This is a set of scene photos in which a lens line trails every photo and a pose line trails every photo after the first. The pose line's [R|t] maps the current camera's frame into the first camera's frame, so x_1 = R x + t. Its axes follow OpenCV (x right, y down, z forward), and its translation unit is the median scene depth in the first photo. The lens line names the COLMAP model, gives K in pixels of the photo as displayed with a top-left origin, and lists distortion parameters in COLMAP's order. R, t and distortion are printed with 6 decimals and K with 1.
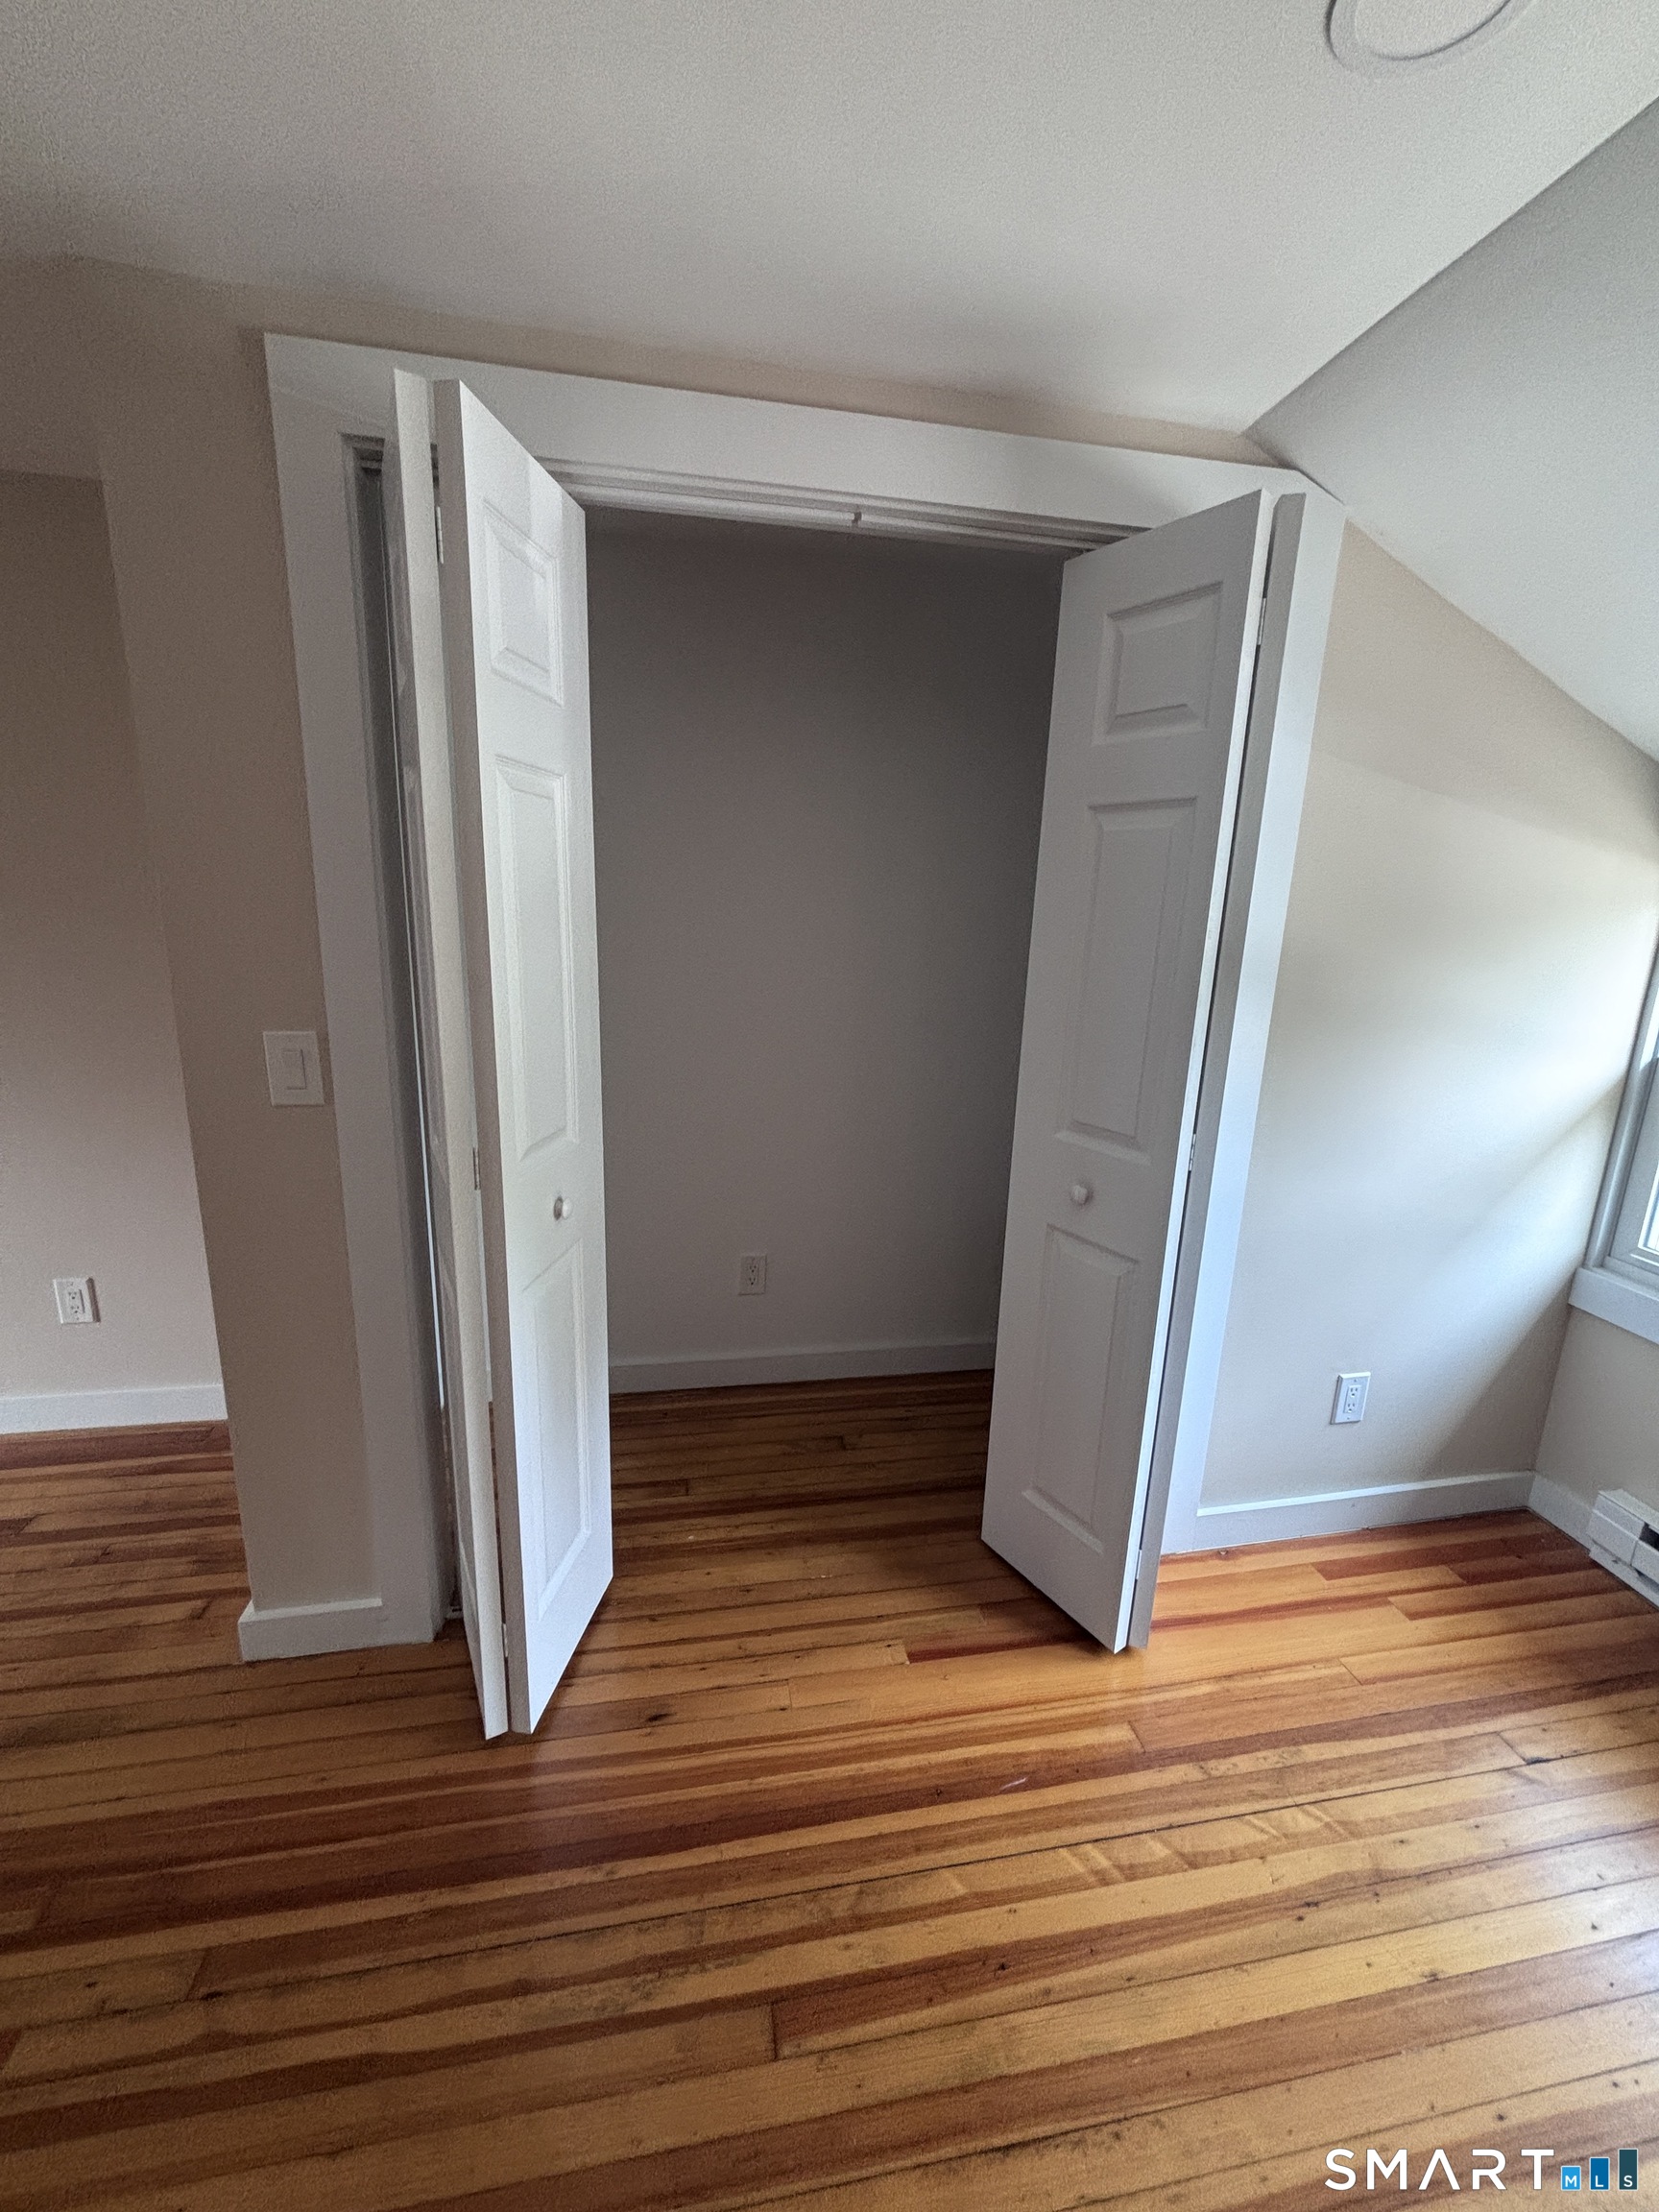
lens RADIAL K [[893.6, 0, 842.2], [0, 893.6, 1087.9], [0, 0, 1]] dist [0.018136, -0.001567]
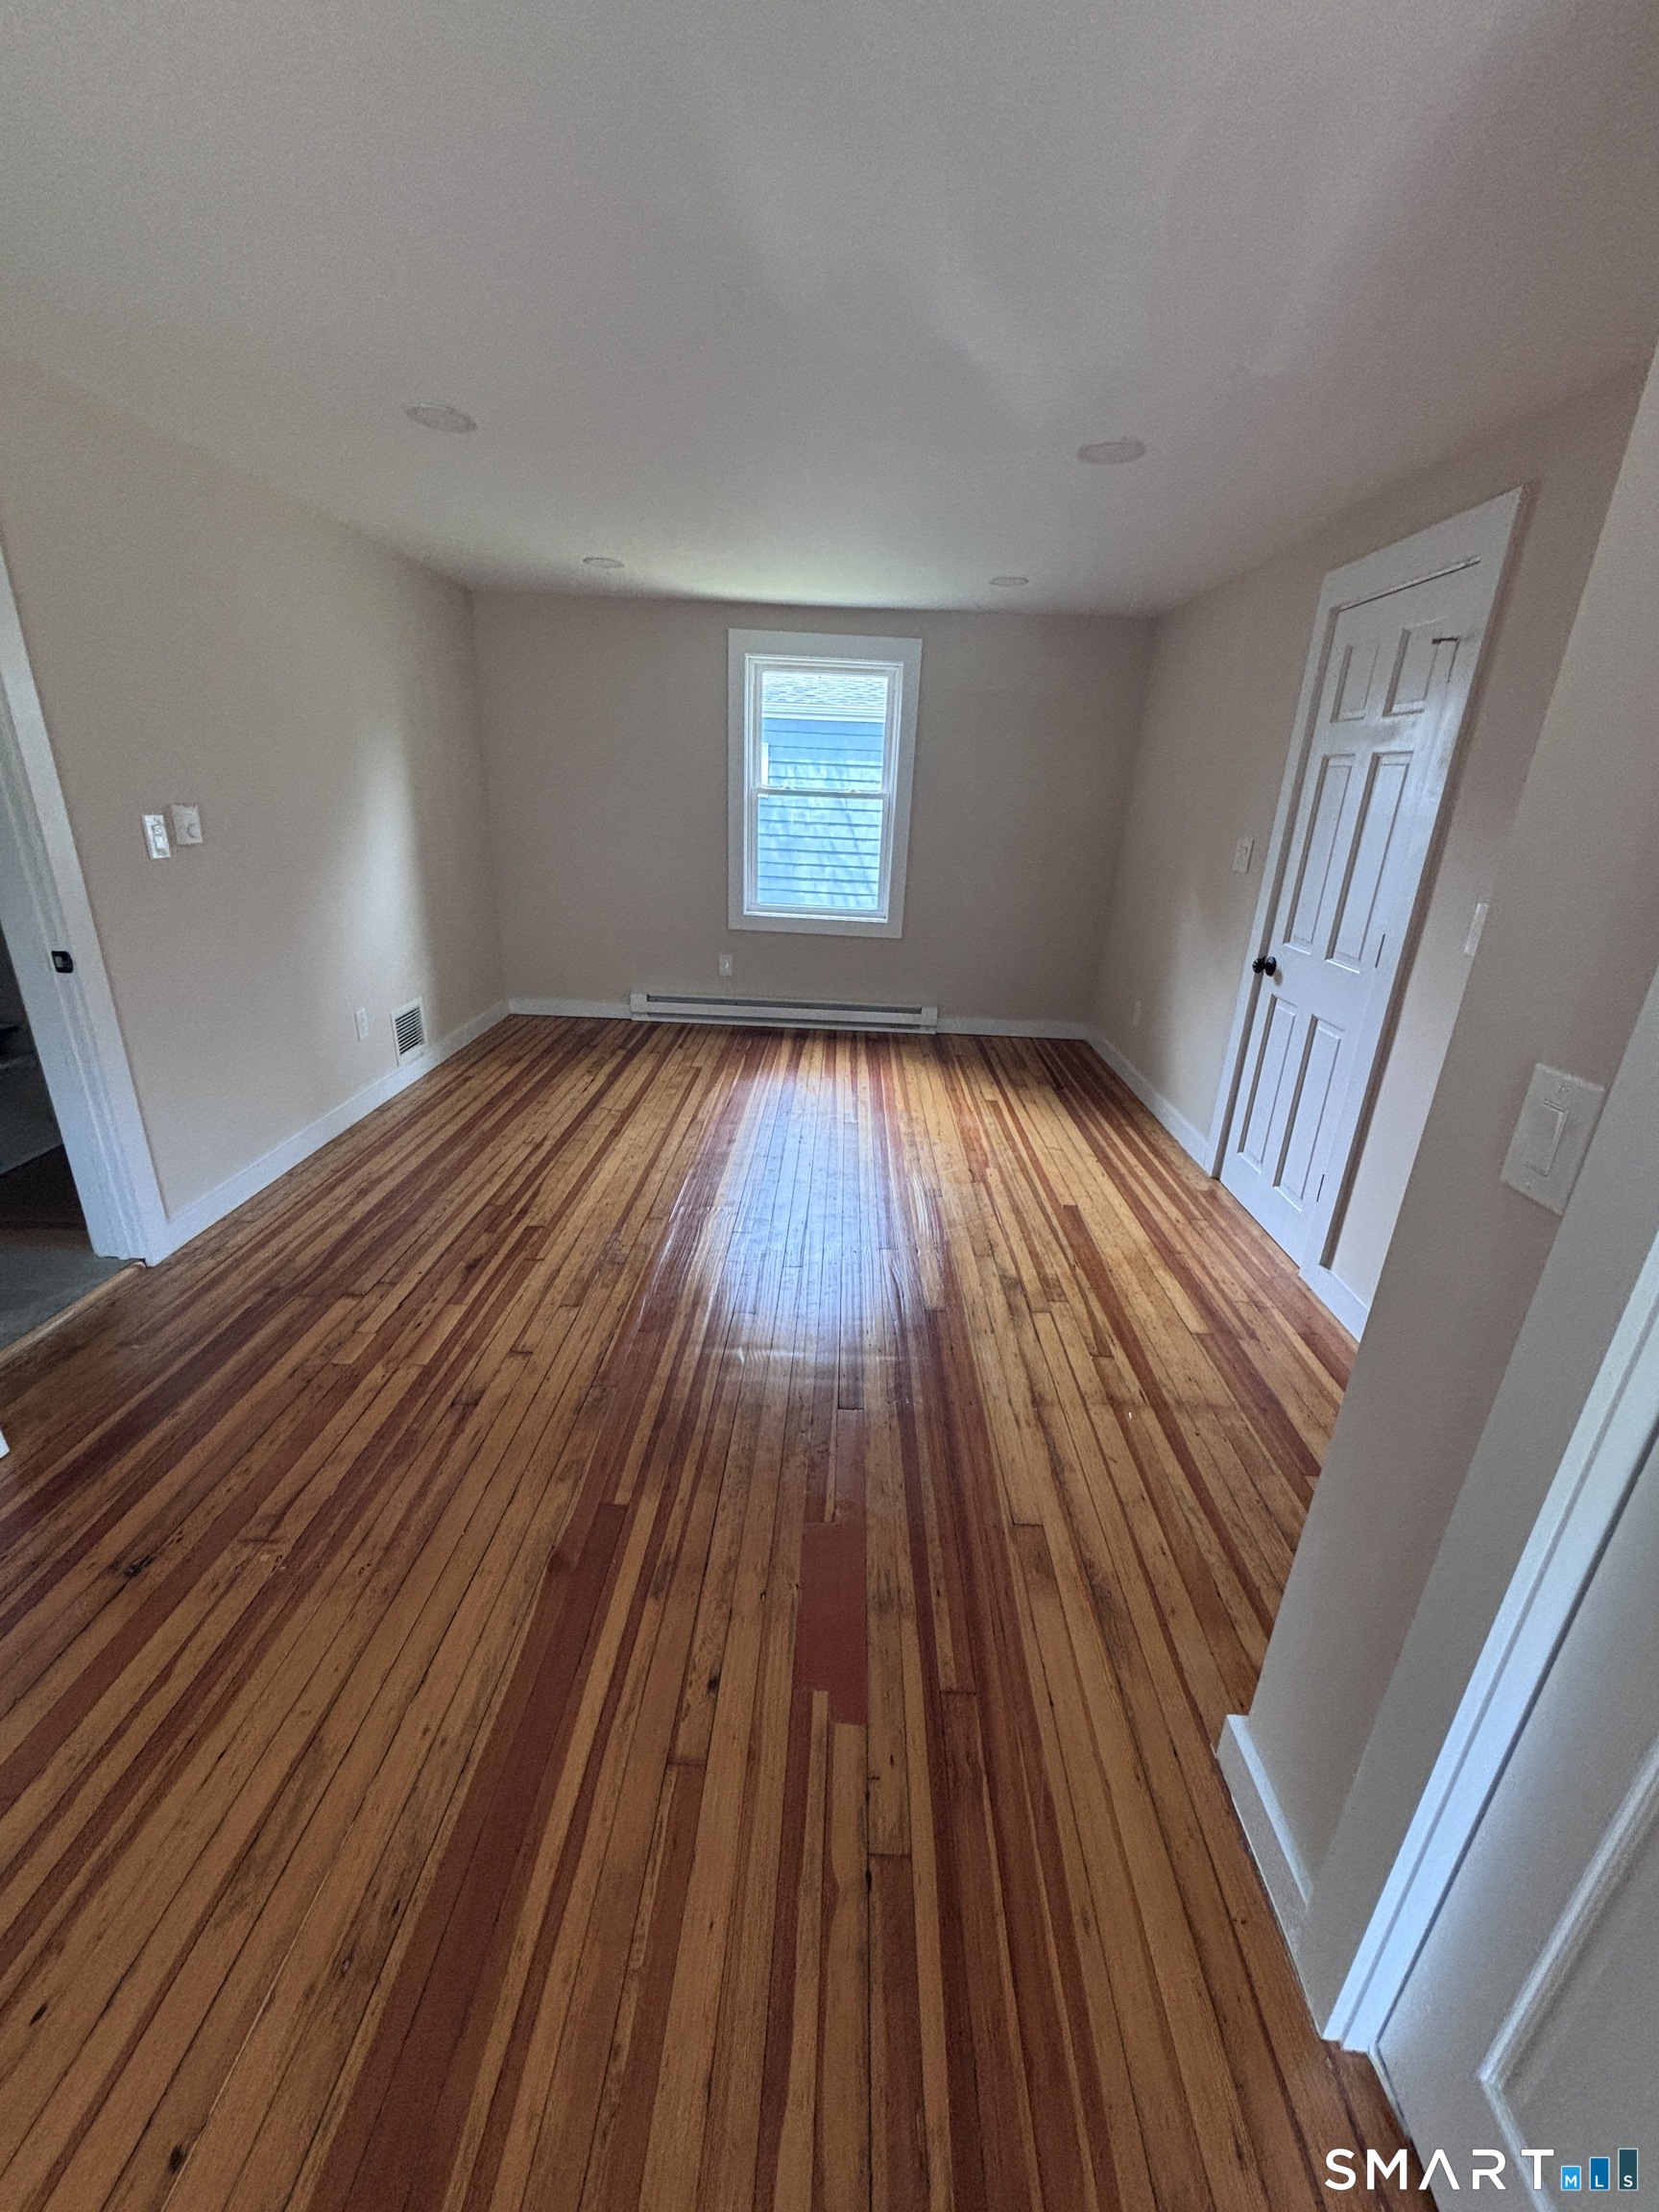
lens RADIAL K [[893.6, 0, 835.3], [0, 893.6, 1101.7], [0, 0, 1]] dist [0.018136, -0.001567]
pose [[-0.200012, 0.296590, -0.933825, 0.018269], [-0.255850, 0.904206, 0.341982, -0.124436], [0.945799, 0.307320, -0.104969, 0.617625]]
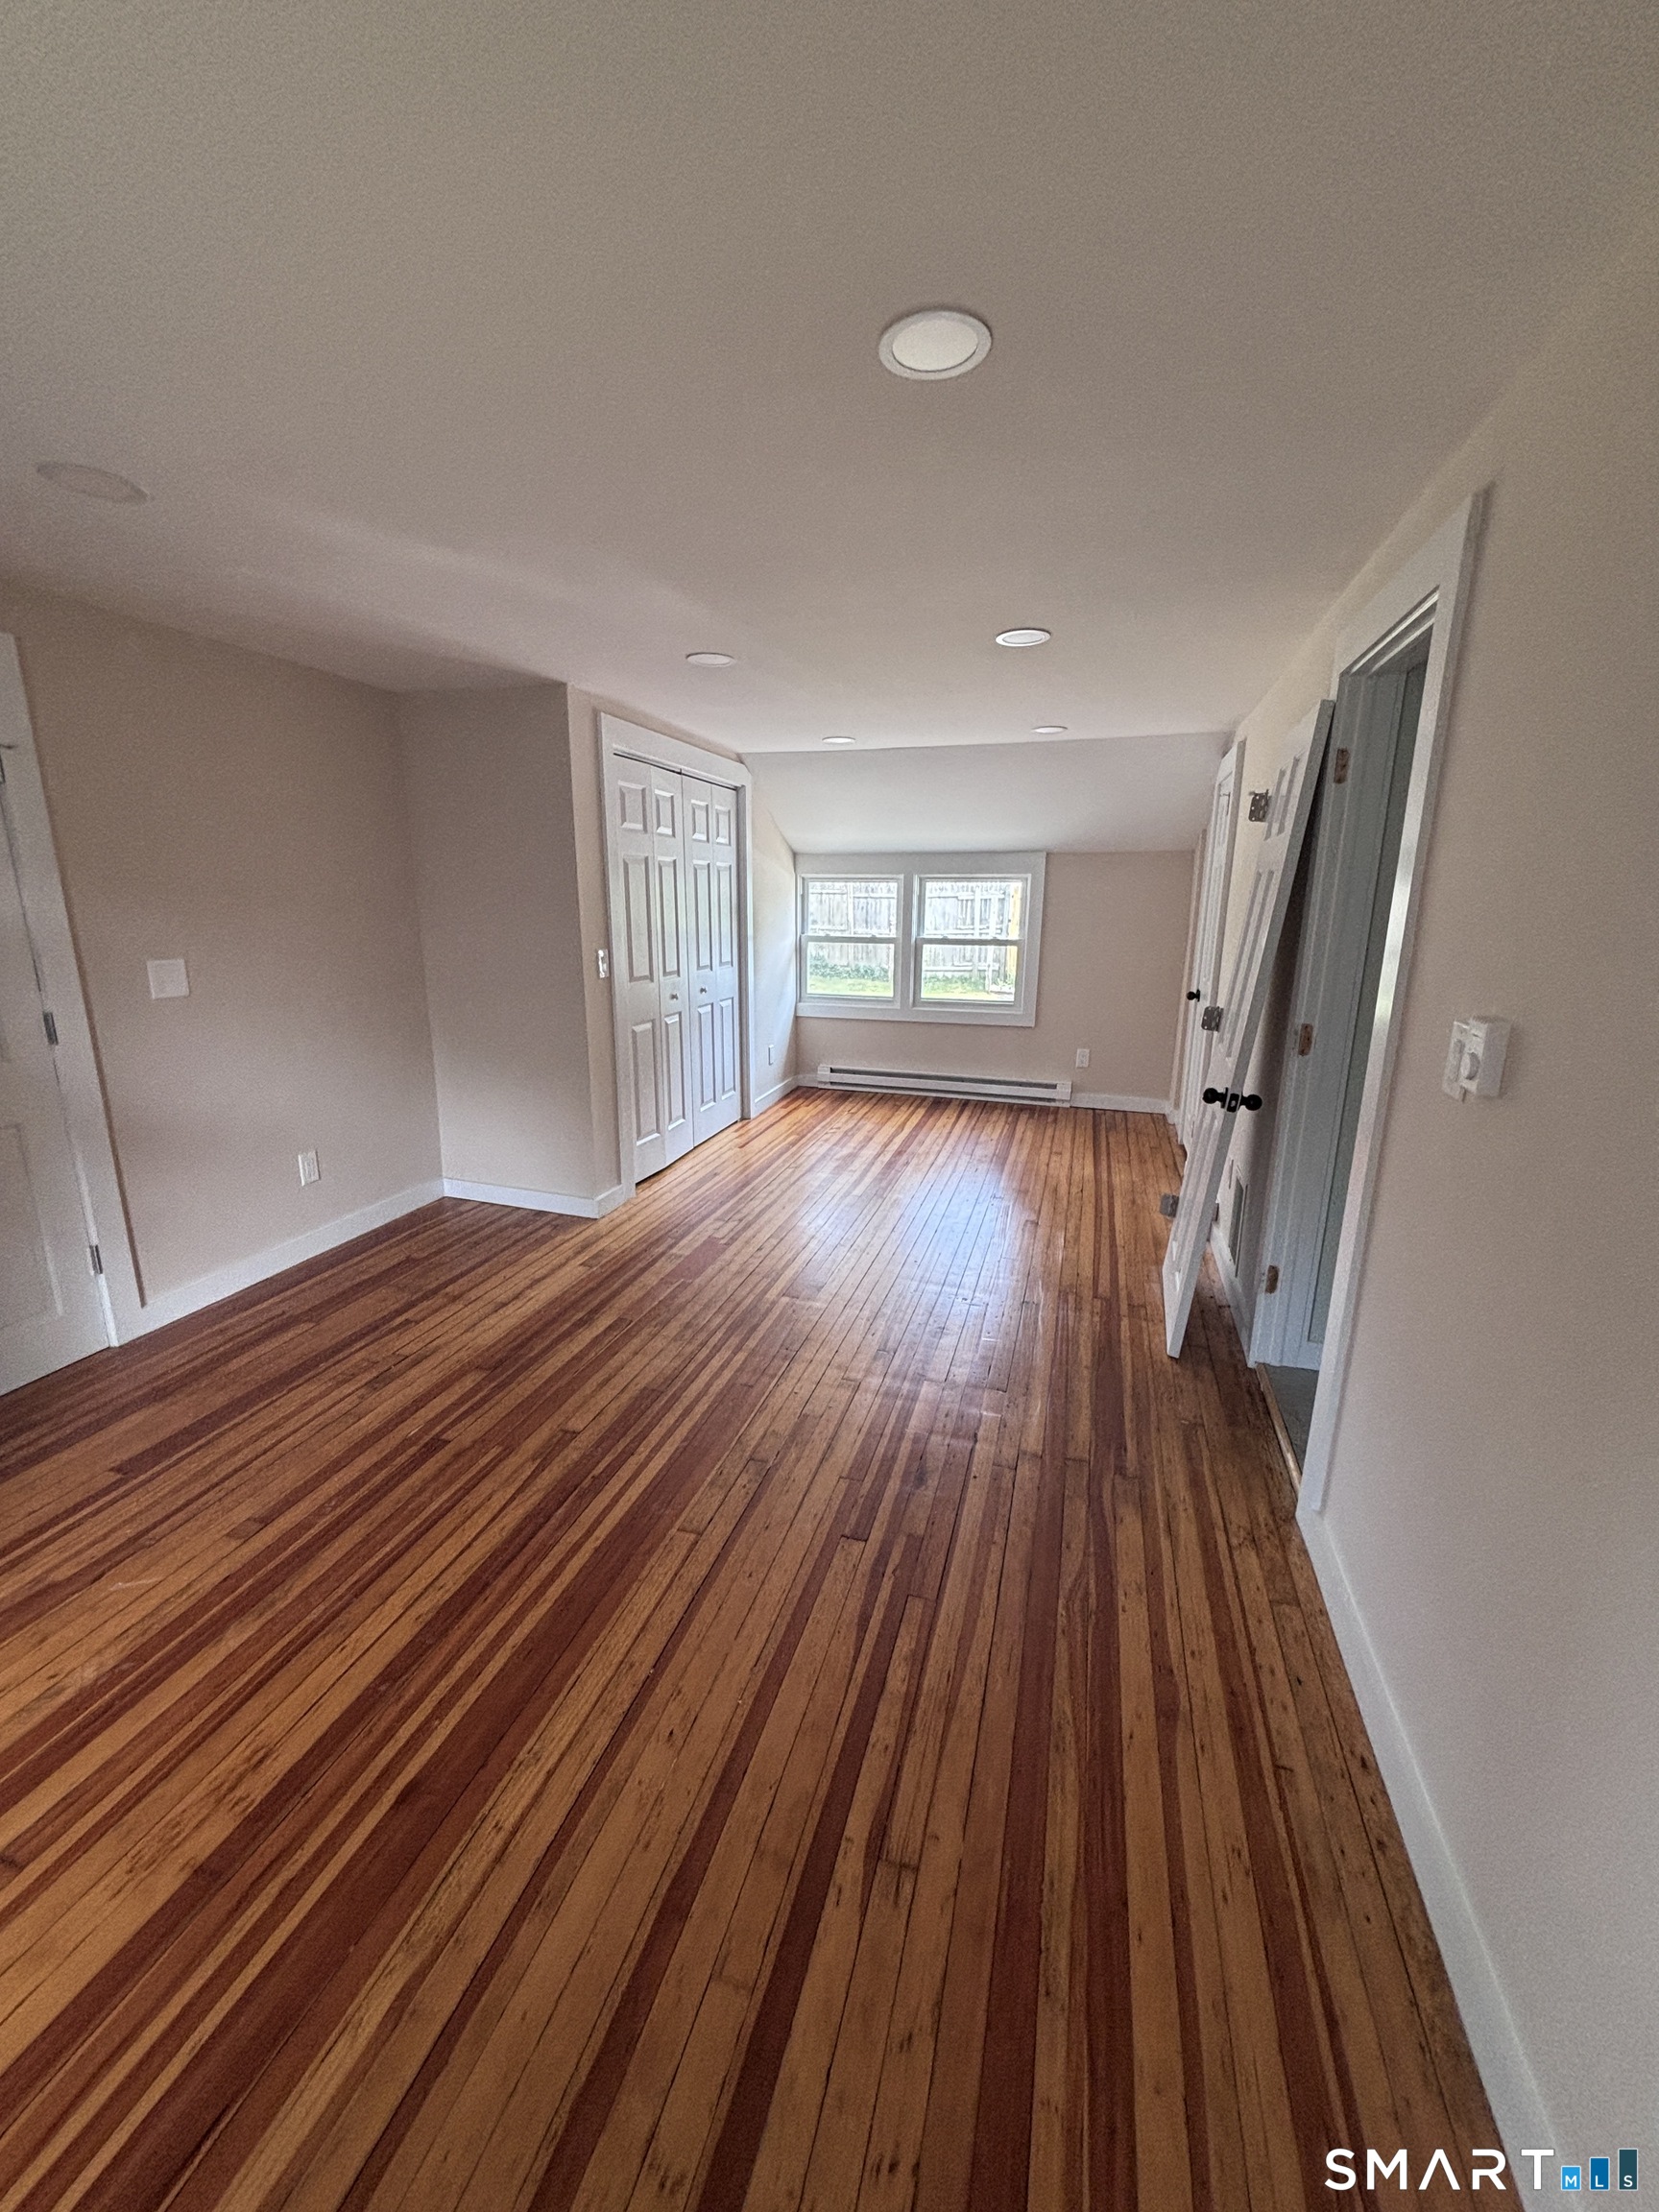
lens RADIAL K [[893.6, 0, 826.1], [0, 893.6, 1112.8], [0, 0, 1]] dist [0.018136, -0.001567]
pose [[0.458306, -0.243607, 0.854758, -2.549754], [0.197177, 0.965608, 0.169477, 0.085717], [-0.866647, 0.090867, 0.490578, -0.772640]]
